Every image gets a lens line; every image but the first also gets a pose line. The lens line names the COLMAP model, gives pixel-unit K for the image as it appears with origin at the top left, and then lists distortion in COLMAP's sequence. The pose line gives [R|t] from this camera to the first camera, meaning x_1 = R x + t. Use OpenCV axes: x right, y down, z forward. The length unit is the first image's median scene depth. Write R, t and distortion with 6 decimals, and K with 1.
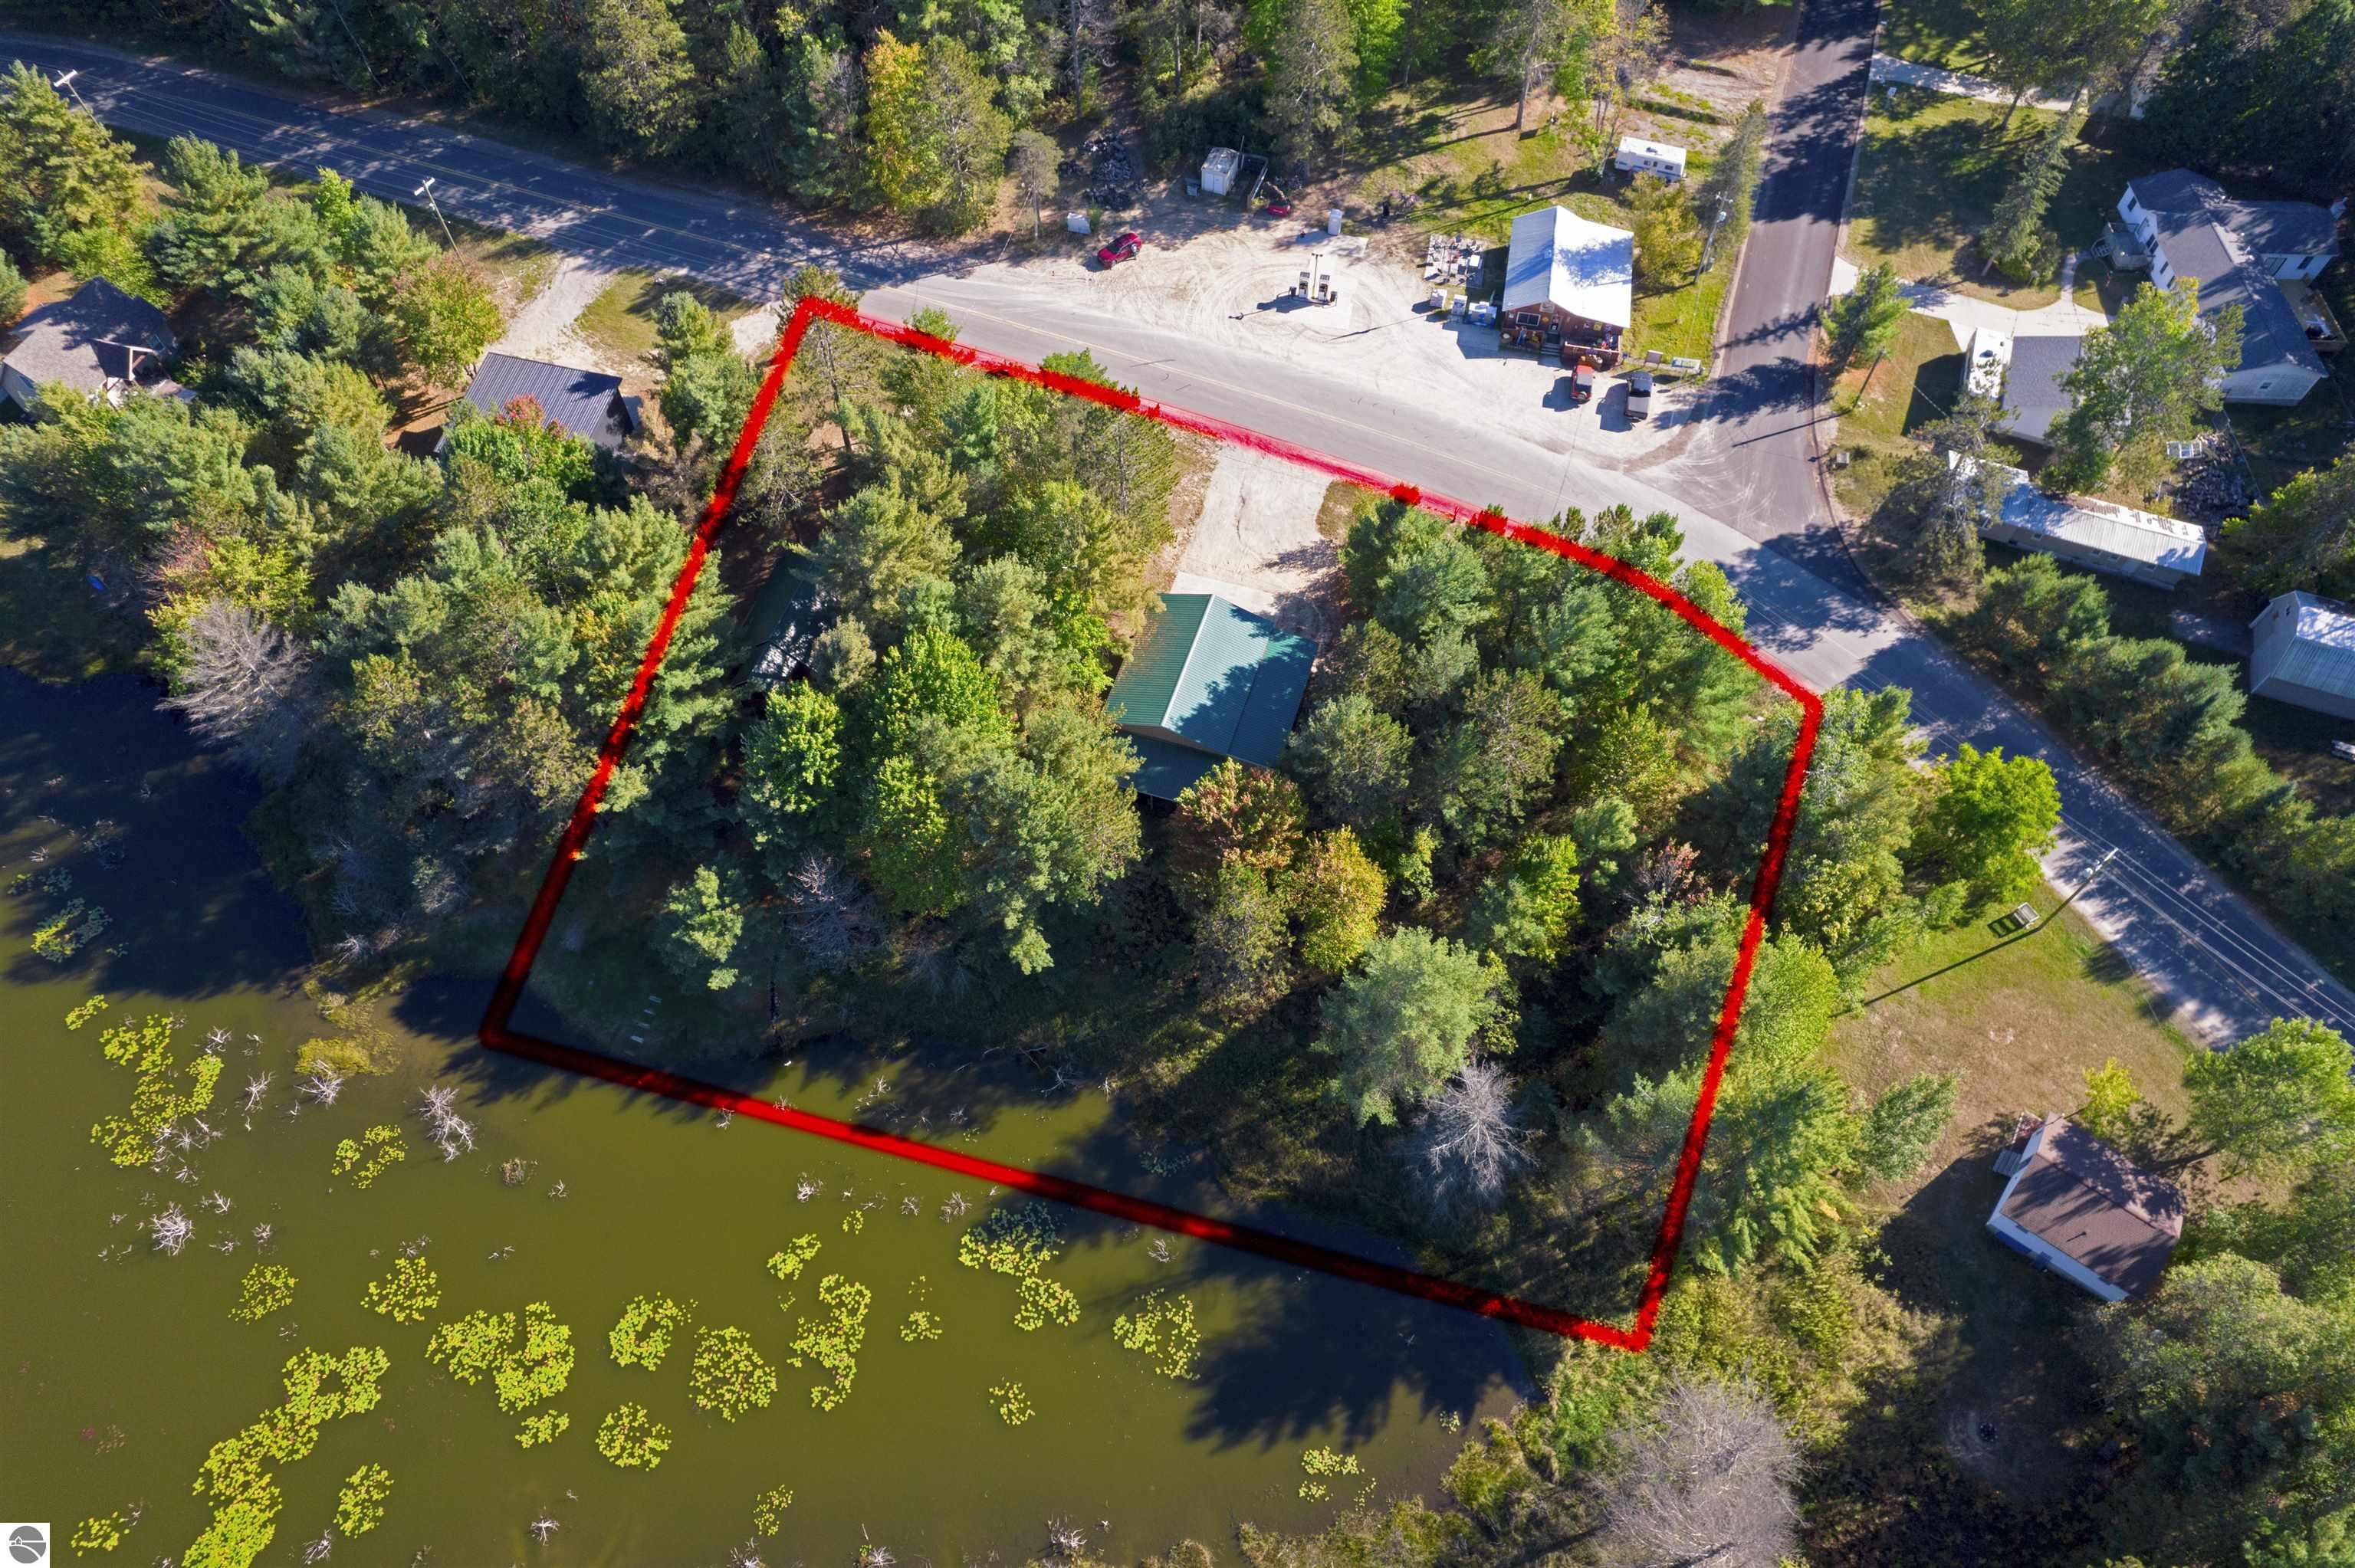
lens RADIAL K [[1487.2, 0, 1185.6], [0, 1487.2, 812.6], [0, 0, 1]] dist [-0.090874, 0.090084]
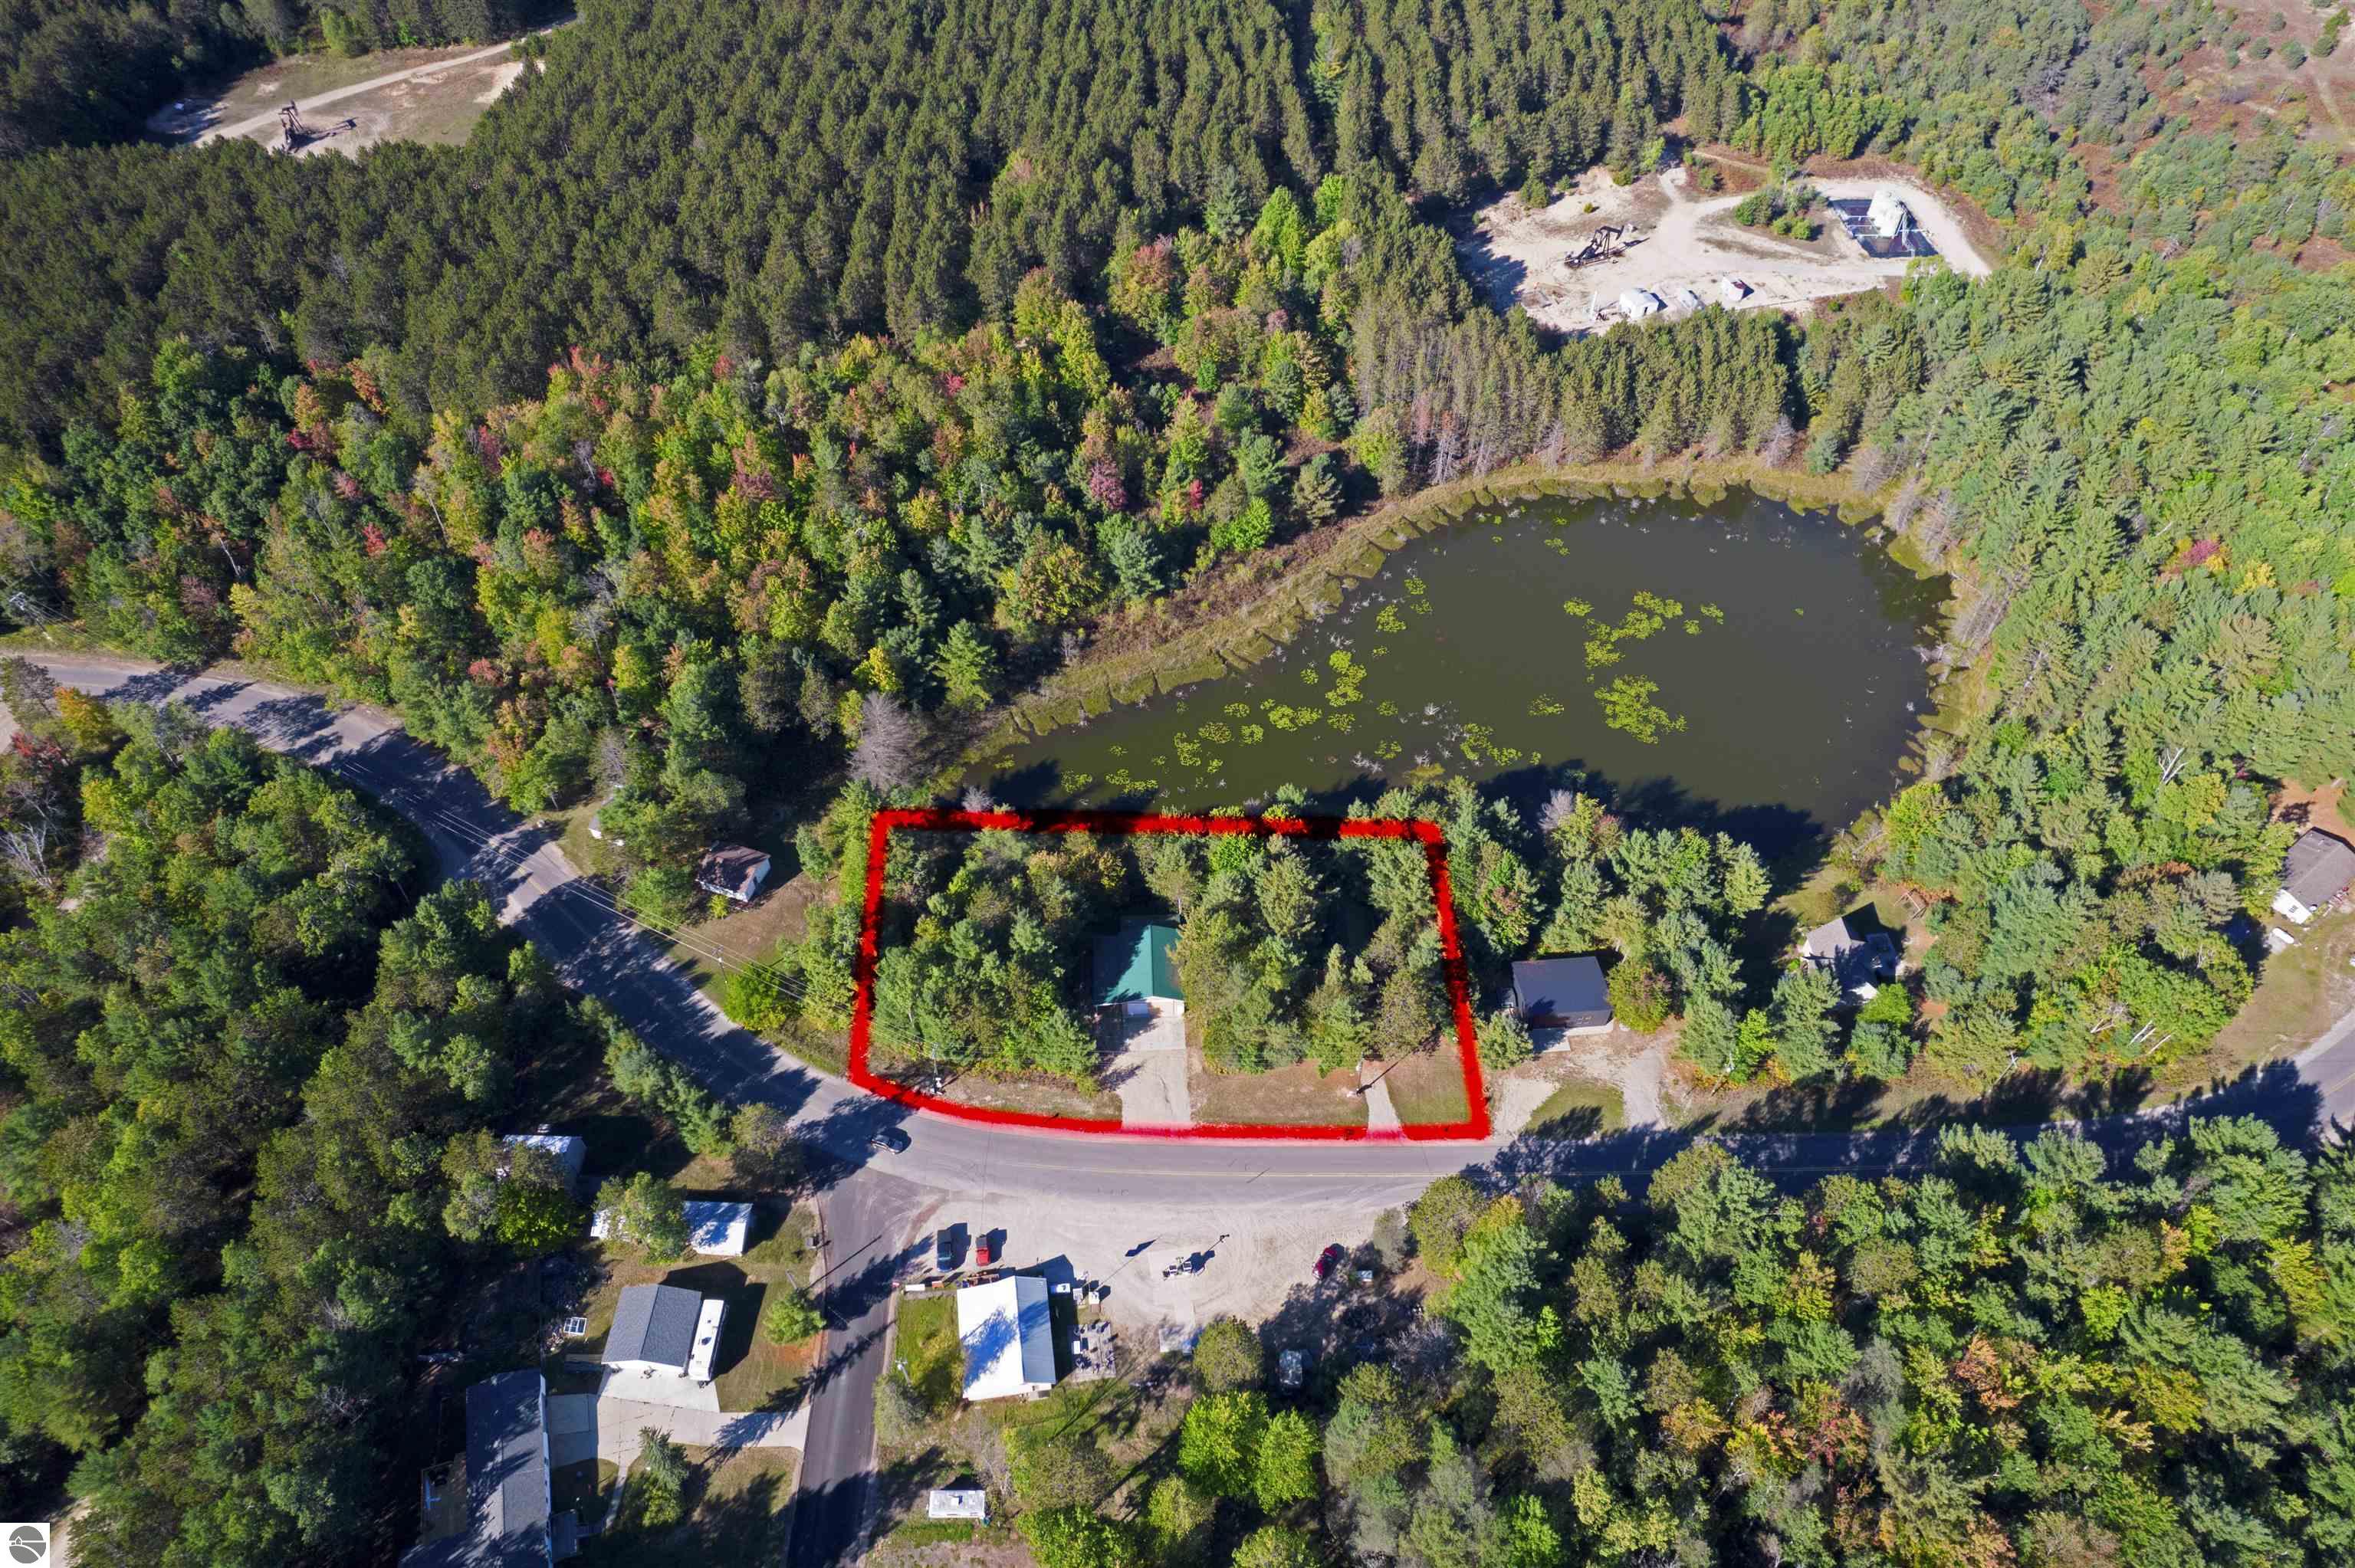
lens RADIAL K [[1487.1, 0, 1177.7], [0, 1487.1, 796.3], [0, 0, 1]] dist [-0.060637, 0.034421]
pose [[-0.942613, 0.251147, -0.220013, 0.303611], [-0.284167, -0.257483, 0.923554, -1.636211], [0.175298, 0.933074, 0.314075, 0.141820]]
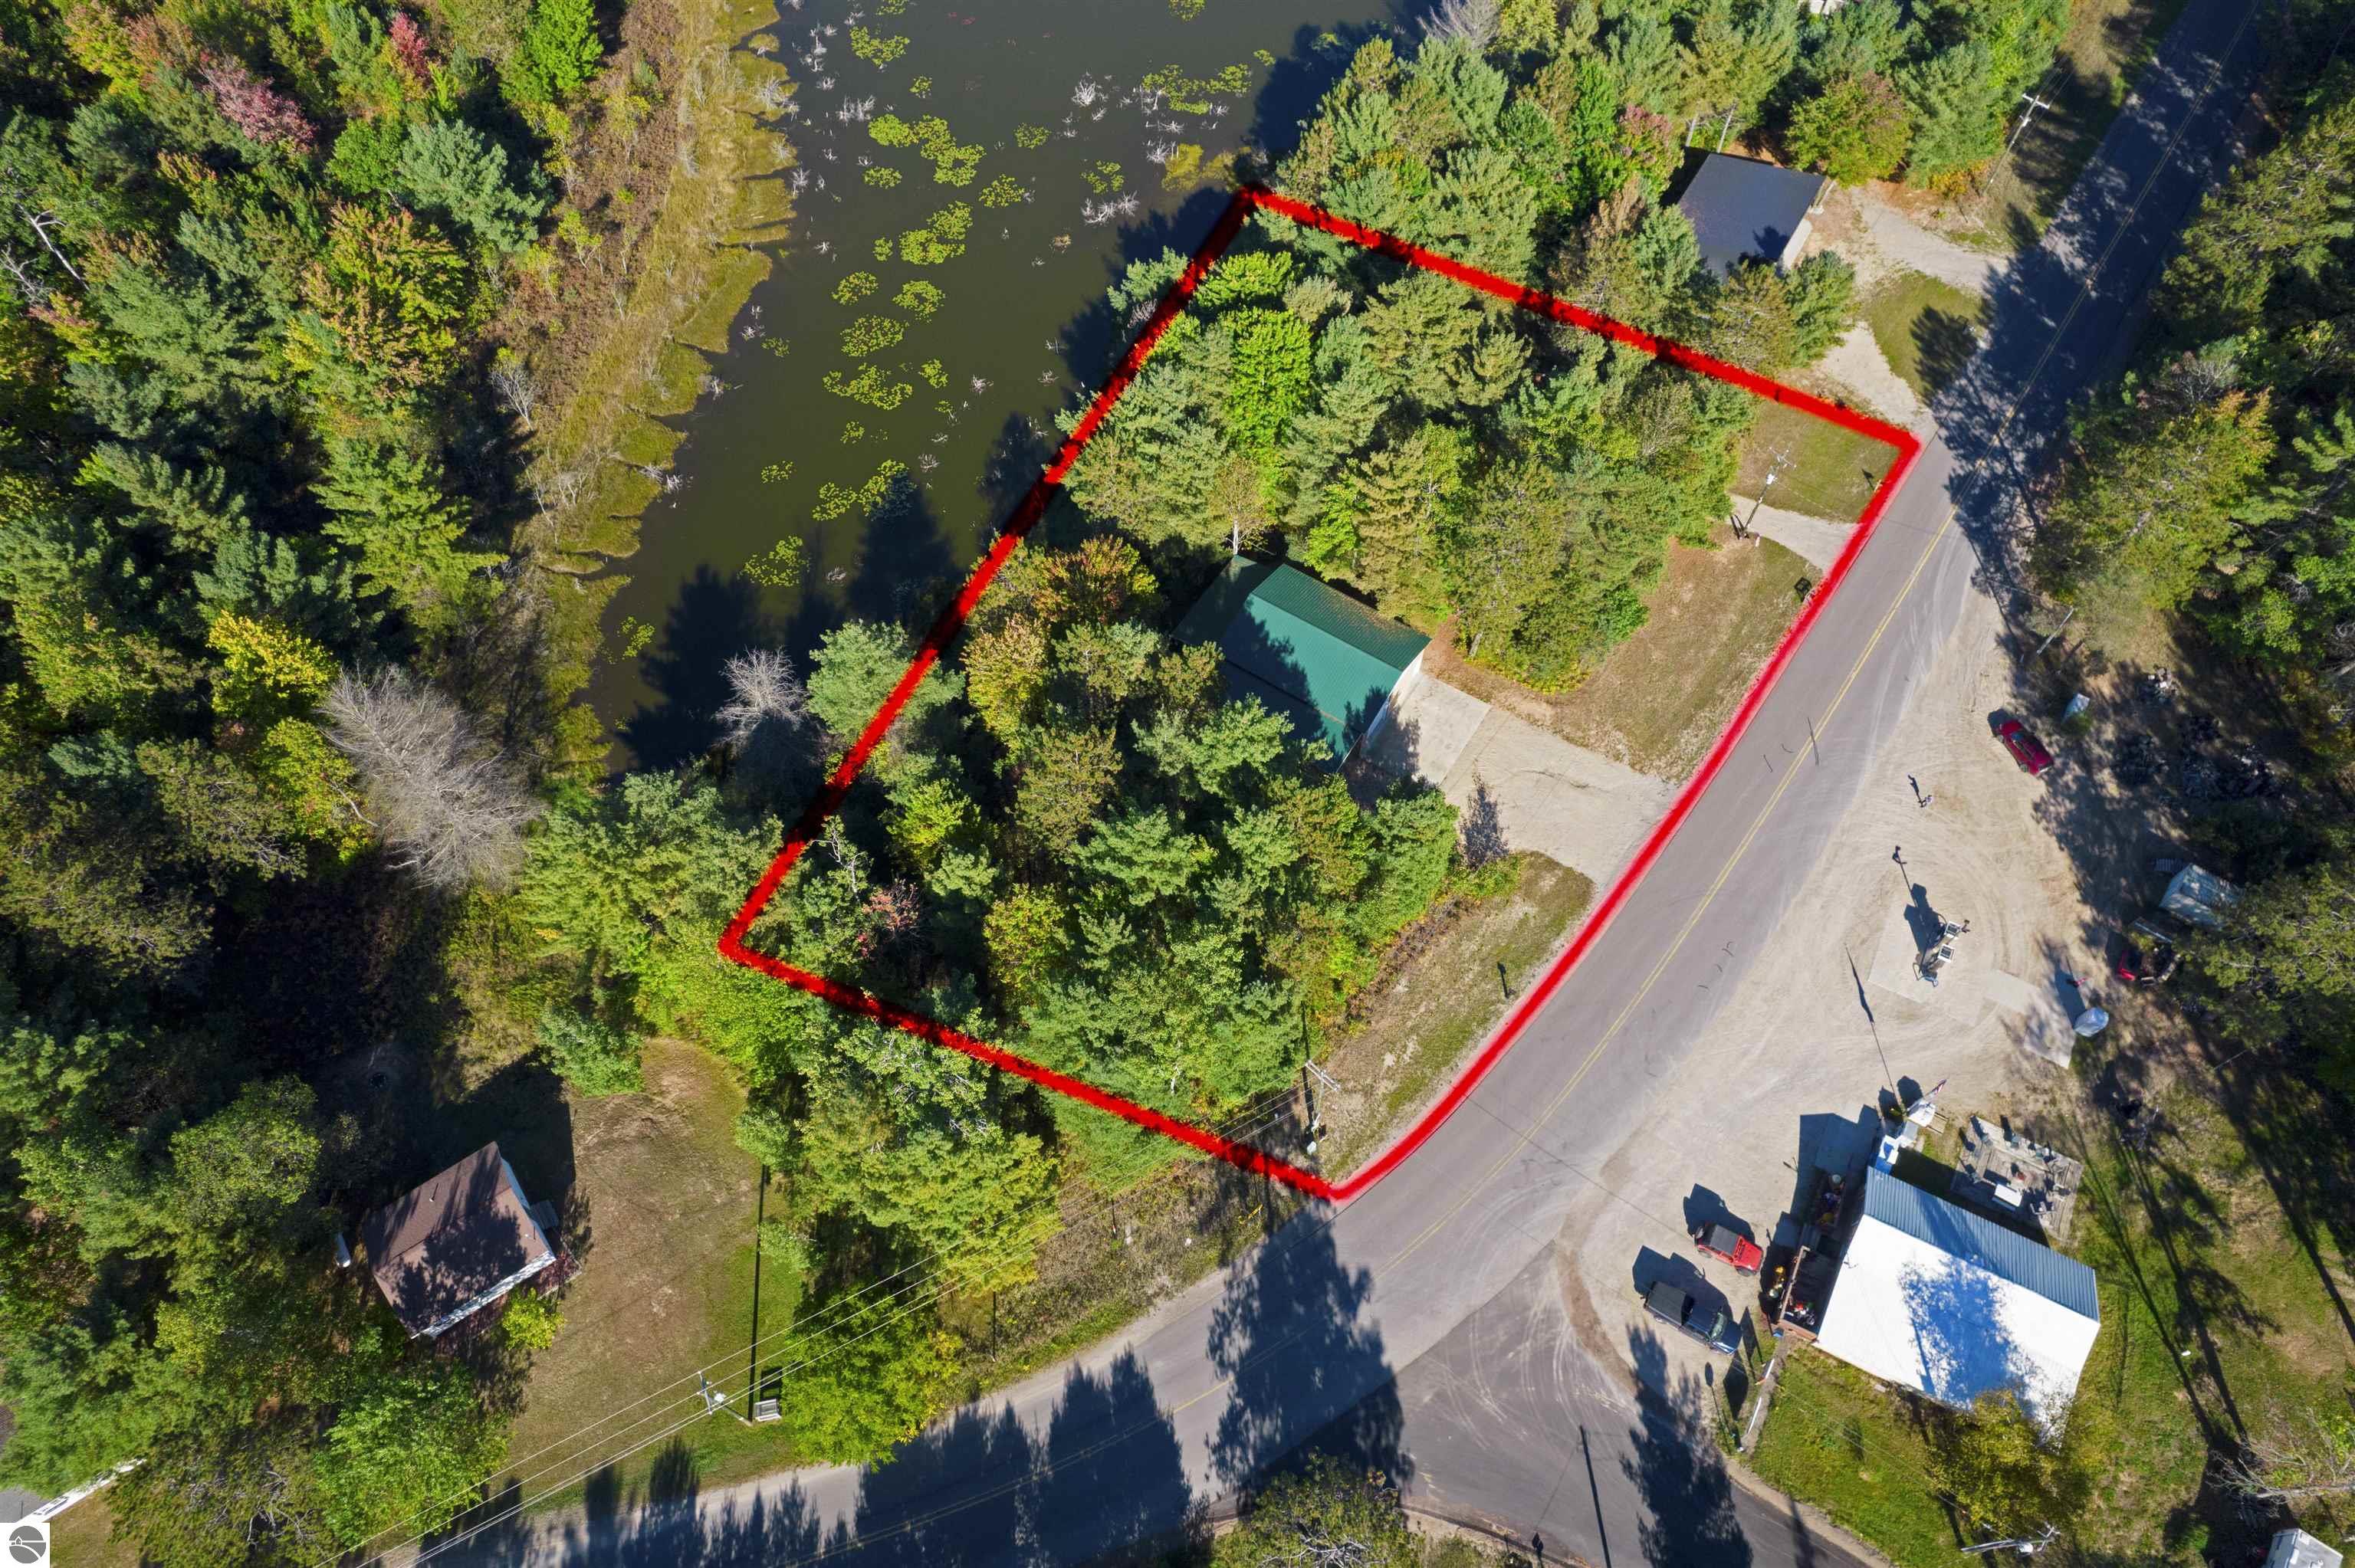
lens RADIAL K [[1494.6, 0, 1185.7], [0, 1494.6, 793.2], [0, 0, 1]] dist [-0.063635, 0.035405]
pose [[-0.275632, 0.832961, -0.479795, 0.502377], [-0.815486, 0.061637, 0.575486, -0.504142], [0.508930, 0.549888, 0.662279, 0.305364]]
